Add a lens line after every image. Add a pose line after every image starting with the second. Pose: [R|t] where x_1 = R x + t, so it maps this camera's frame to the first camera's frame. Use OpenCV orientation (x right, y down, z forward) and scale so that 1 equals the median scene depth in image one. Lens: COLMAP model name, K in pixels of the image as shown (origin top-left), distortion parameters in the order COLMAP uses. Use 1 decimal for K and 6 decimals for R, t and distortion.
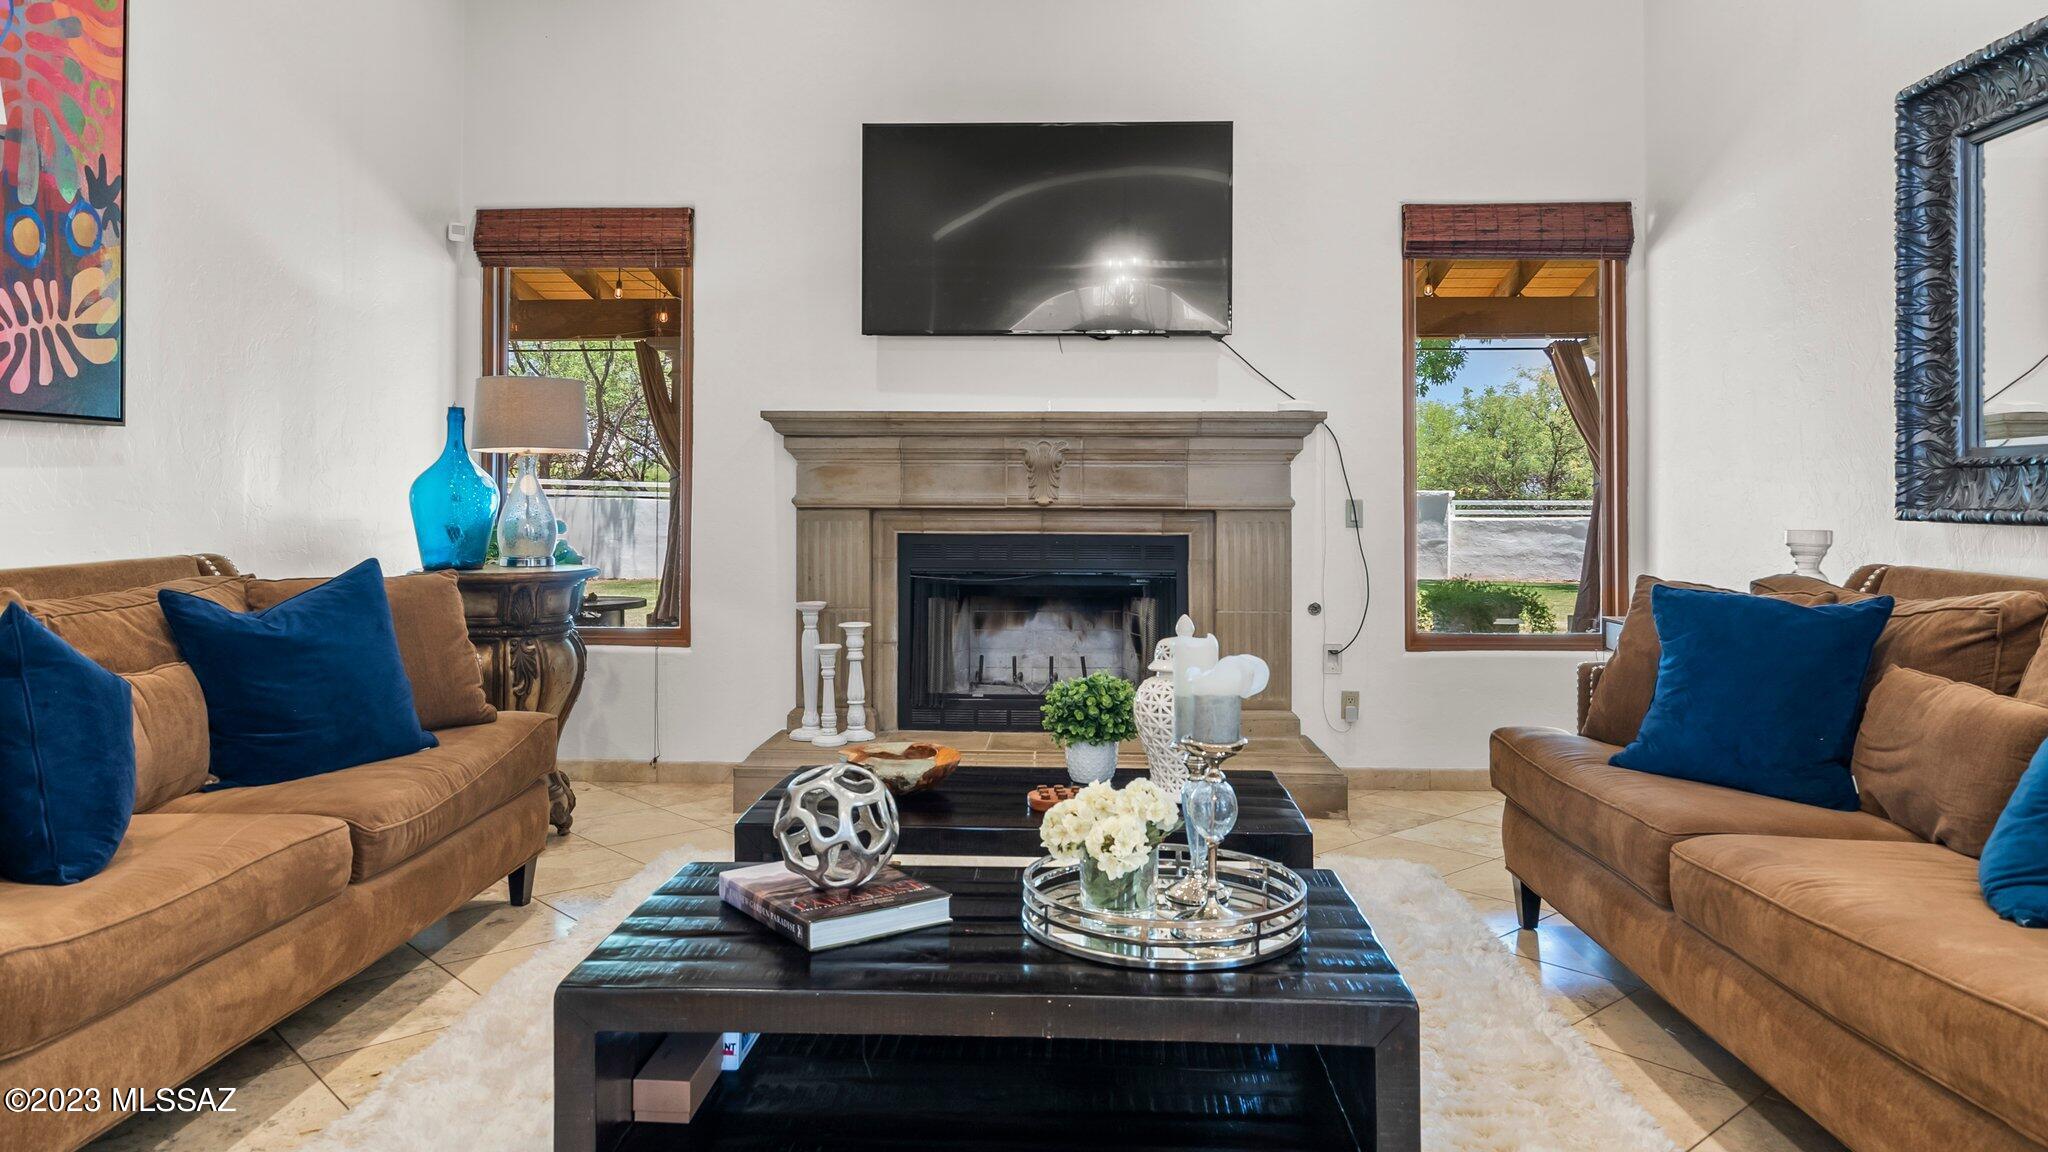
lens RADIAL K [[1360.5, 0, 1015.3], [0, 1360.5, 497.0], [0, 0, 1]] dist [-0.007349, -0.003979]
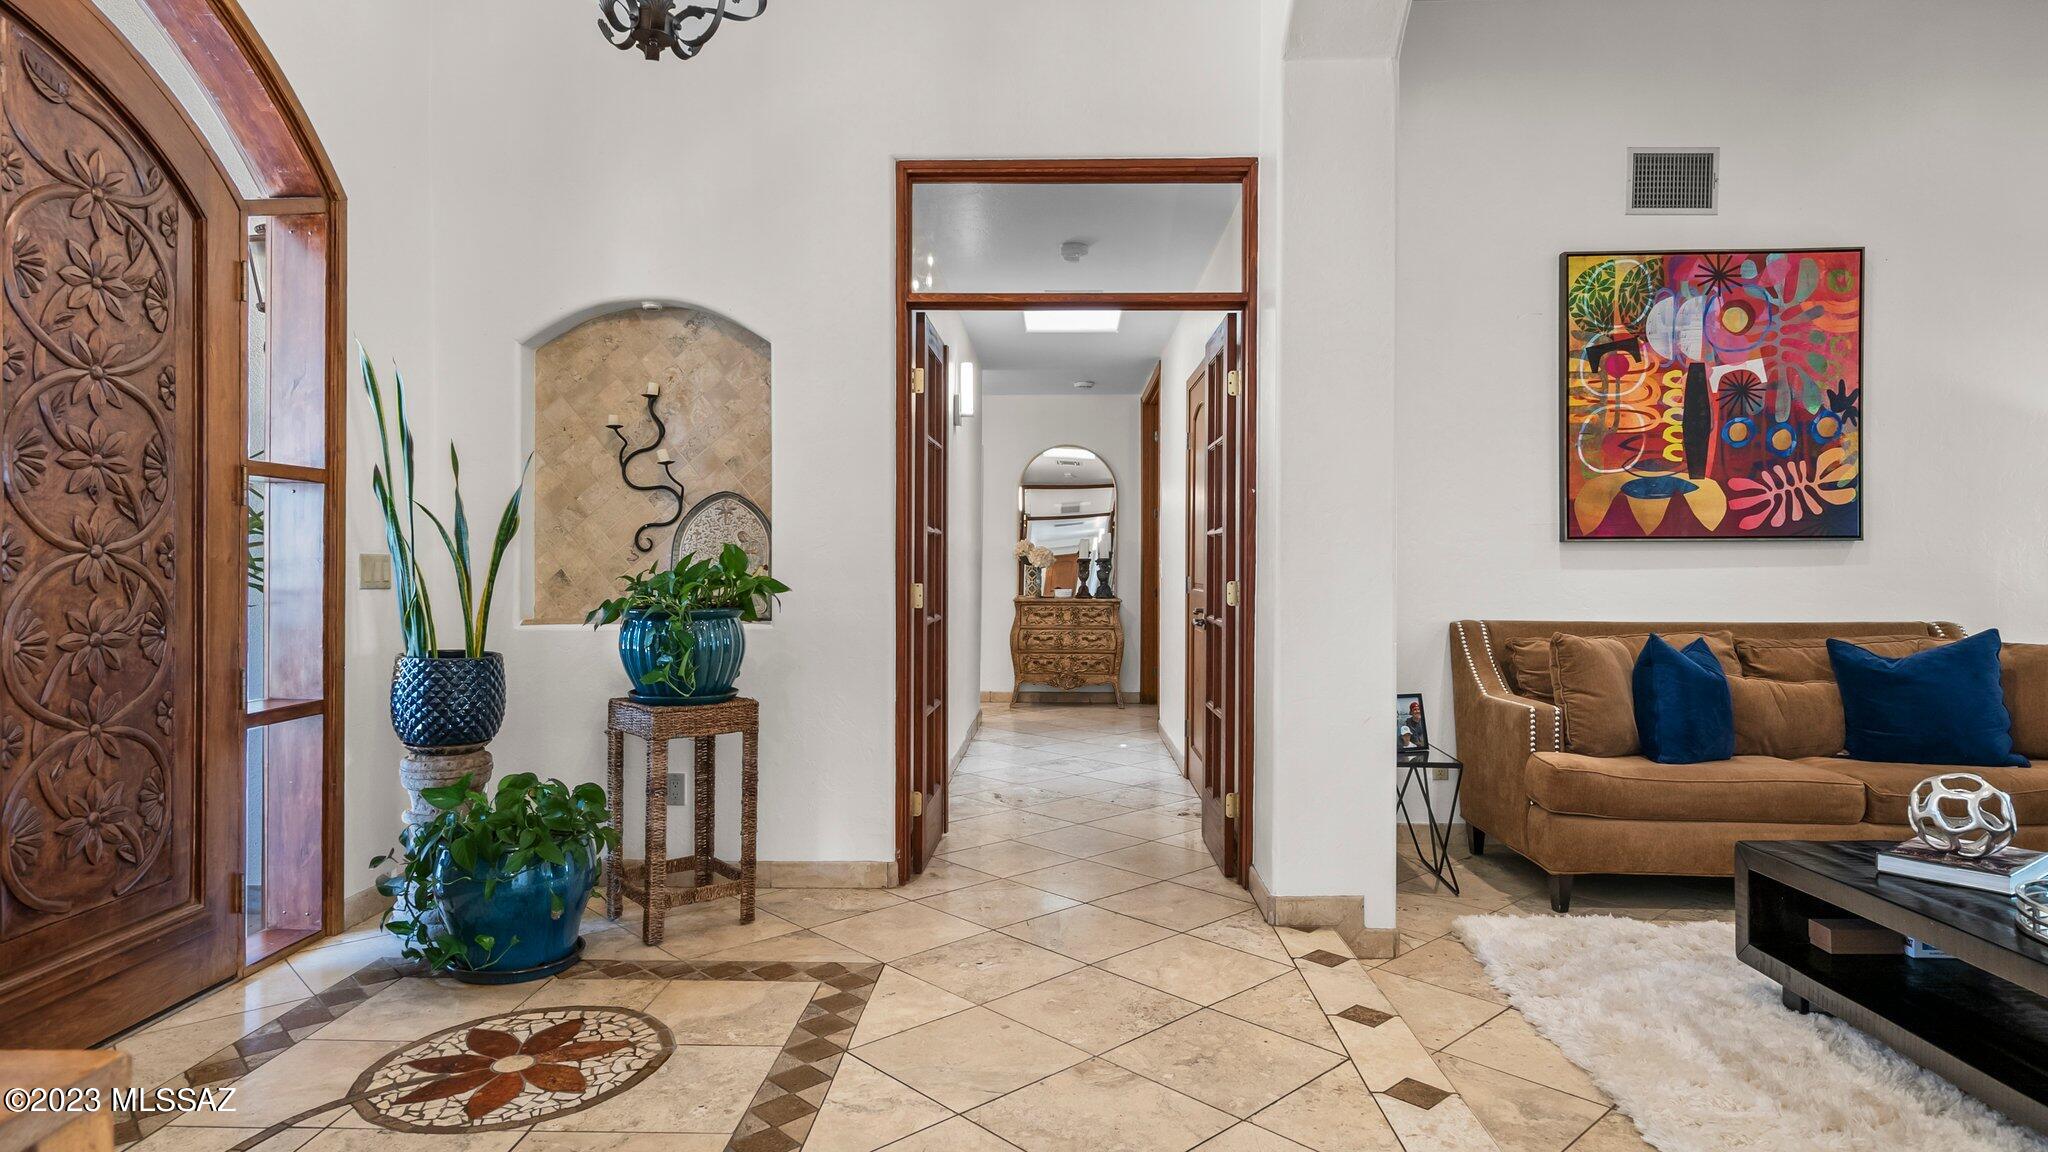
lens RADIAL K [[1148.6, 0, 1025.5], [0, 1148.6, 571.9], [0, 0, 1]] dist [0.006919, 0.000809]
pose [[-0.002475, -0.000141, -0.999997, 0.787791], [0.000432, 1.000000, -0.000142, -0.014955], [0.999997, -0.000432, -0.002475, -0.009956]]
